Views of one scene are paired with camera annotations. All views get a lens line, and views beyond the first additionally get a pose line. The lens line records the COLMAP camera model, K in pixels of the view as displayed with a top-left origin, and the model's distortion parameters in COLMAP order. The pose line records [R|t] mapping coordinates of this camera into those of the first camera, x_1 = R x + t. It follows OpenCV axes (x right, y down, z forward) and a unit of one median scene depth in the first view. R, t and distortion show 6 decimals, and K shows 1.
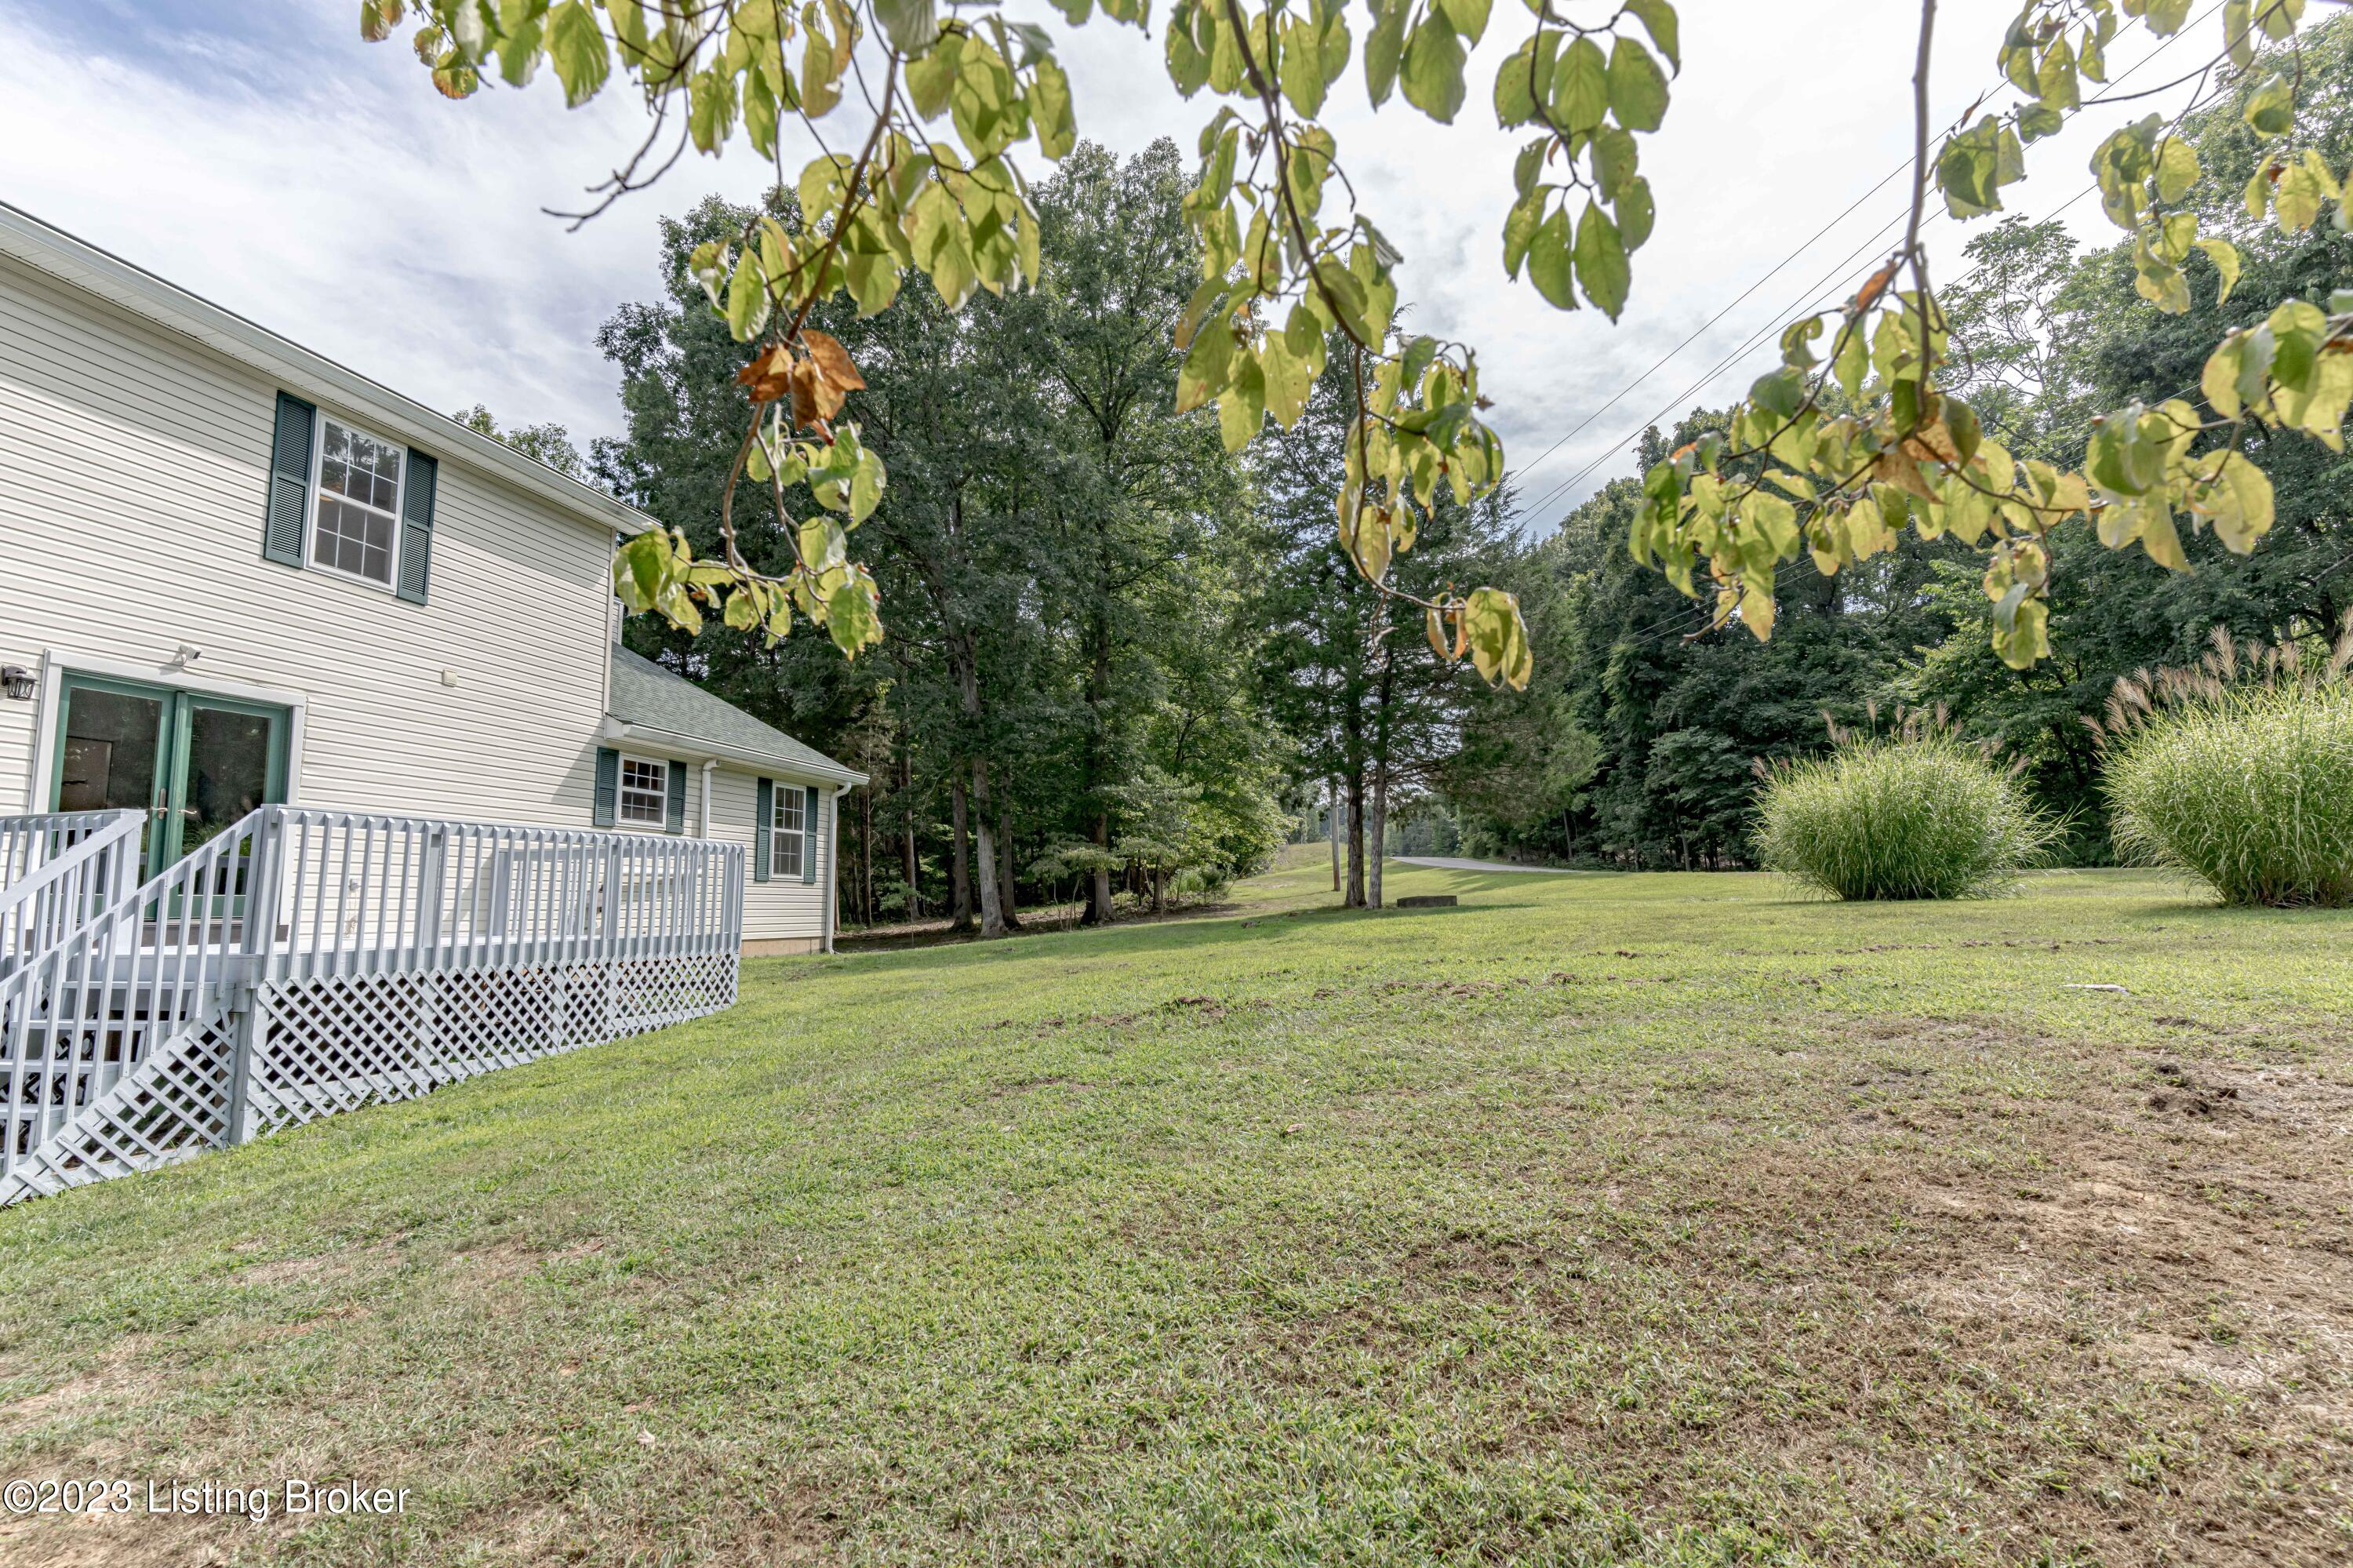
lens RADIAL K [[1130.9, 0, 1174.5], [0, 1130.9, 786.3], [0, 0, 1]] dist [0.002159, -0.000718]
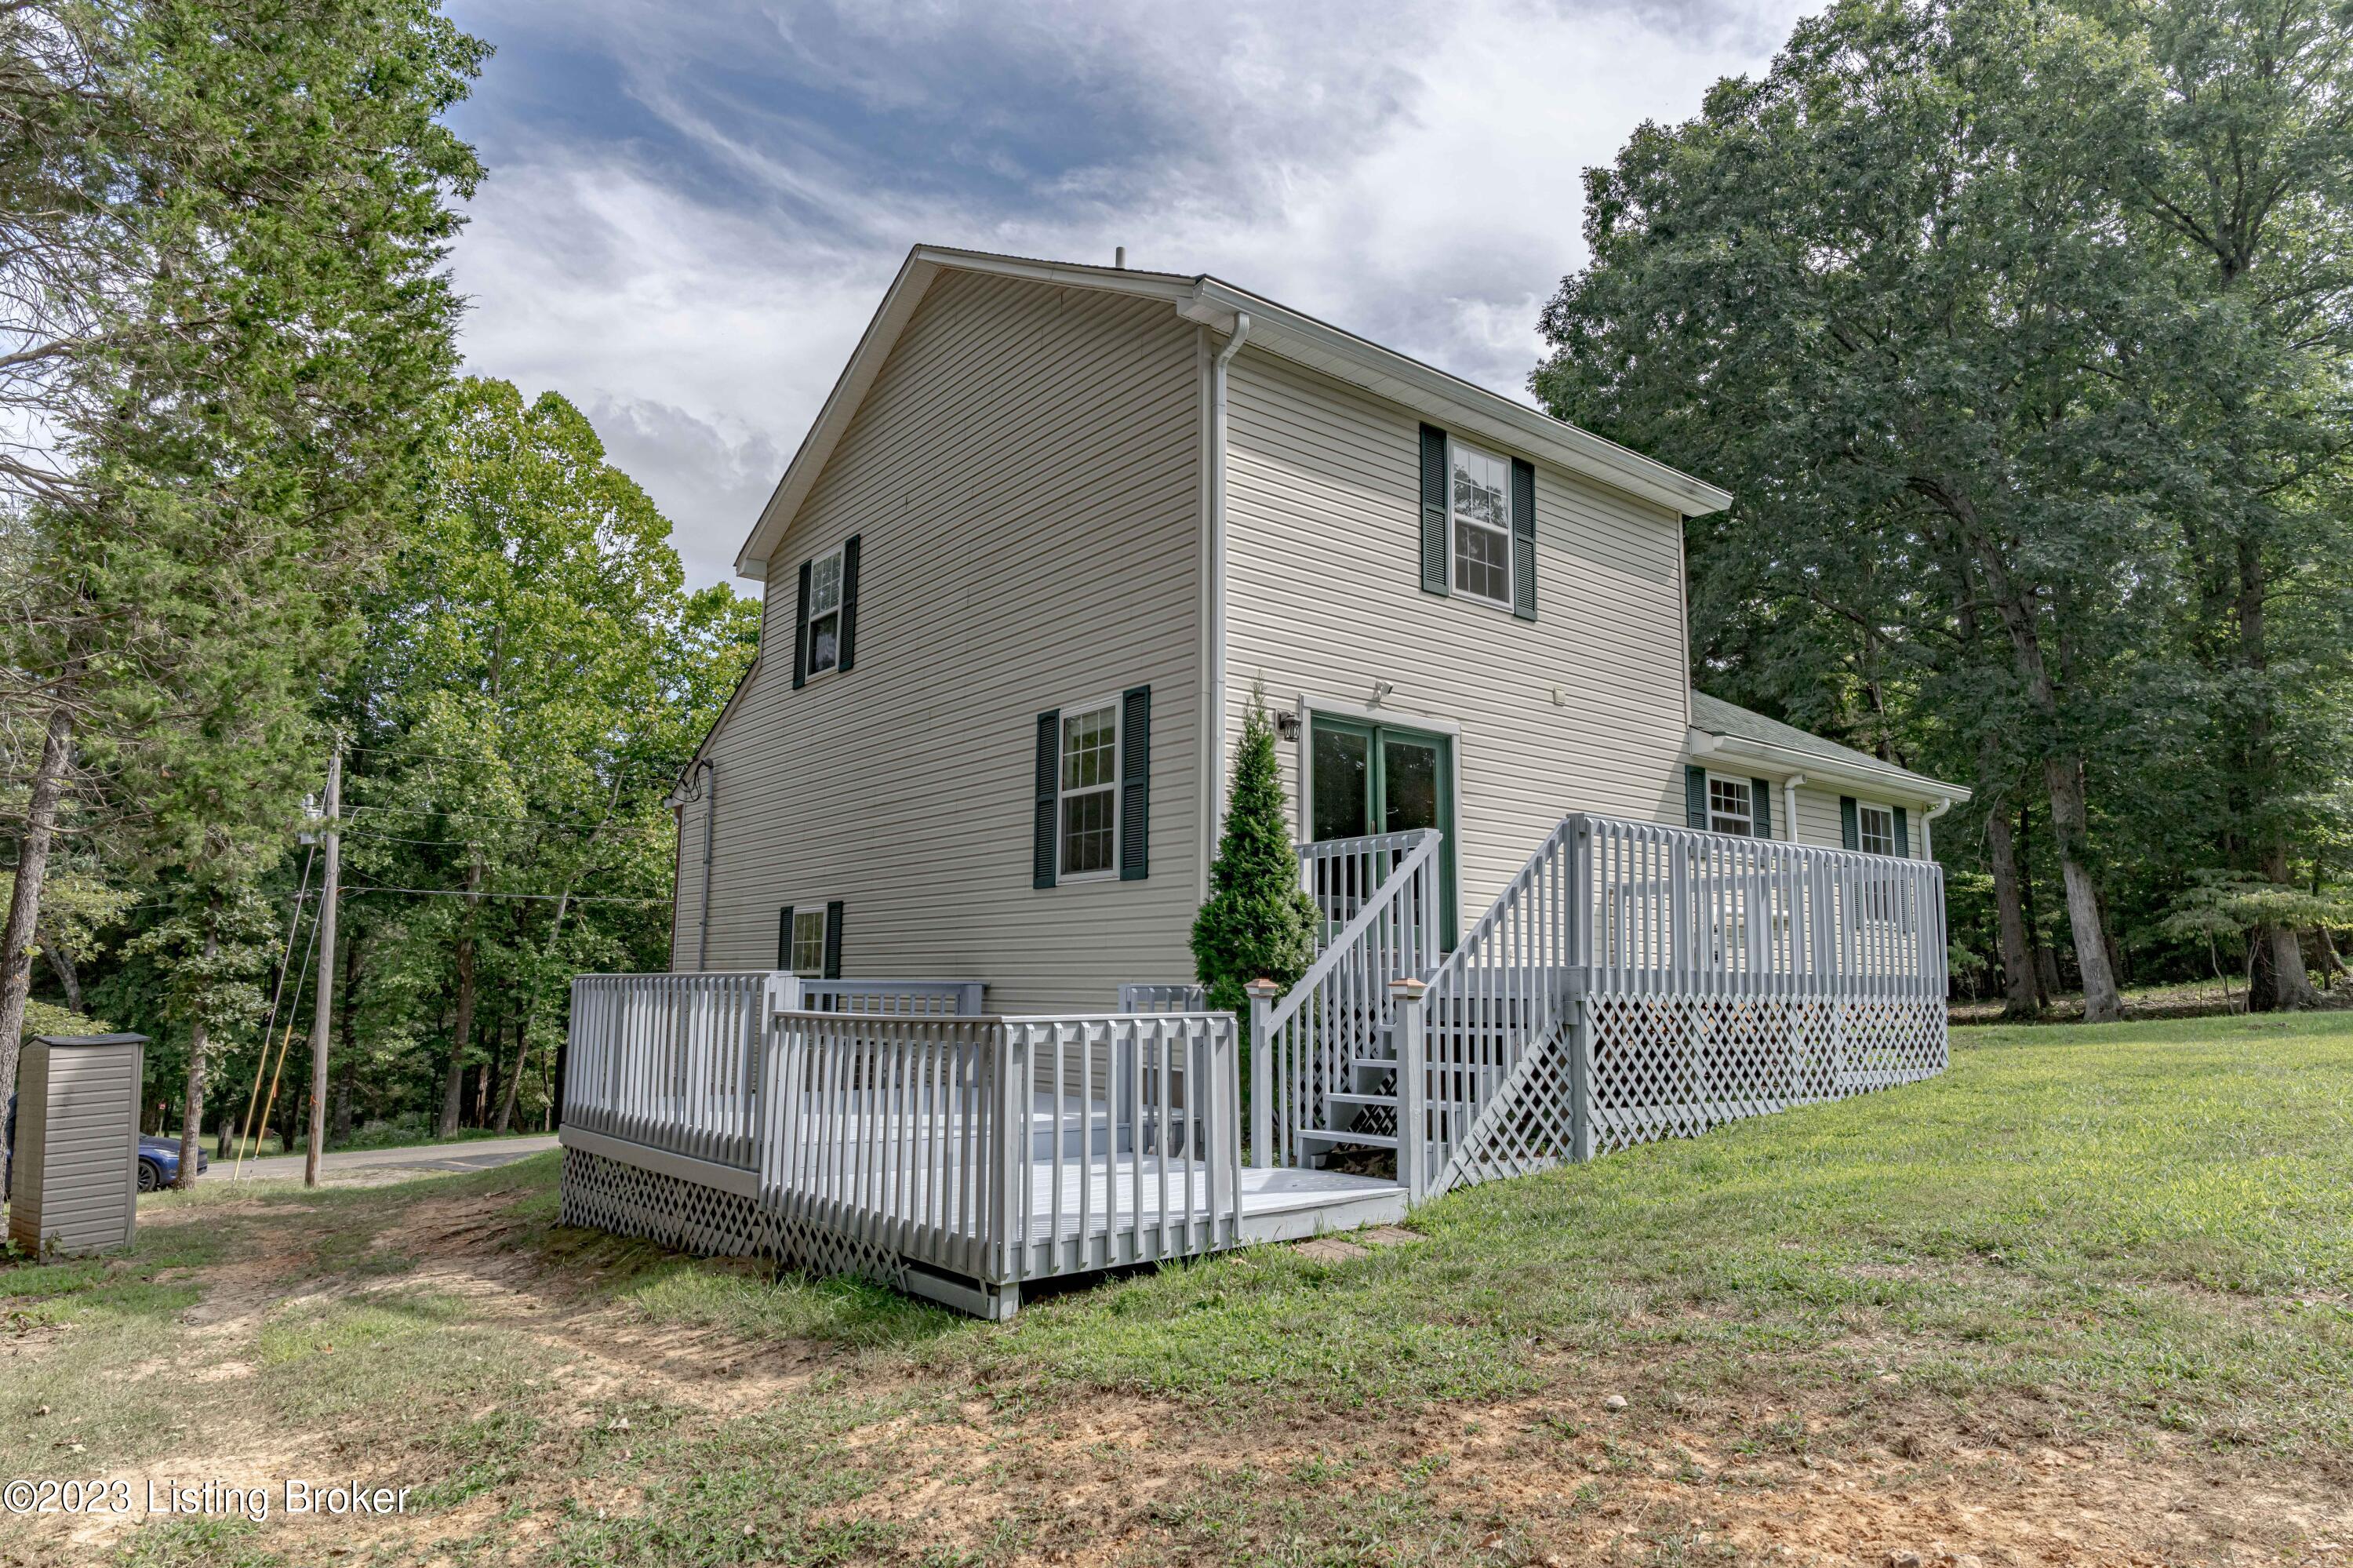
lens RADIAL K [[1414.1, 0, 1175.3], [0, 1414.1, 787.0], [0, 0, 1]] dist [0.018617, 0.000474]
pose [[0.789989, -0.068413, -0.609292, -0.224358], [0.045877, 0.997565, -0.052526, 0.028520], [0.611402, 0.013542, 0.791204, -0.124423]]
